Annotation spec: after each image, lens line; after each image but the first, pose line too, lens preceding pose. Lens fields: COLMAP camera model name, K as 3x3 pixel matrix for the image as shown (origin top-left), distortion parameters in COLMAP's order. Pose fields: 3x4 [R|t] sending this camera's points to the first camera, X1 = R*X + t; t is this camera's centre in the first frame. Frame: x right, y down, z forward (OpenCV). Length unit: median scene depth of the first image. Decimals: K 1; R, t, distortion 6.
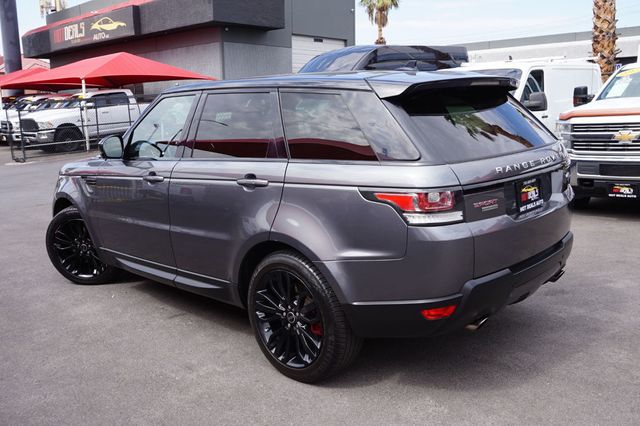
lens RADIAL K [[578.7, 0, 322.1], [0, 578.7, 211.7], [0, 0, 1]] dist [-0.010760, 0.027584]
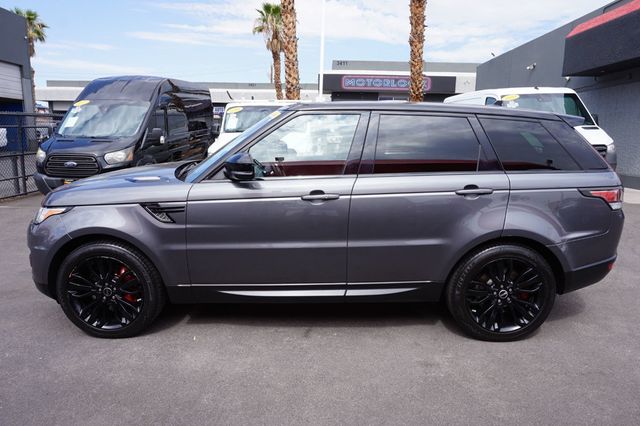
lens RADIAL K [[438.8, 0, 326.4], [0, 438.8, 217.1], [0, 0, 1]] dist [-0.035512, 0.030347]
pose [[0.717367, -0.100535, 0.689404, -0.709696], [0.097278, 0.994294, 0.043774, -0.049550], [-0.689871, 0.035662, 0.723053, 0.407629]]
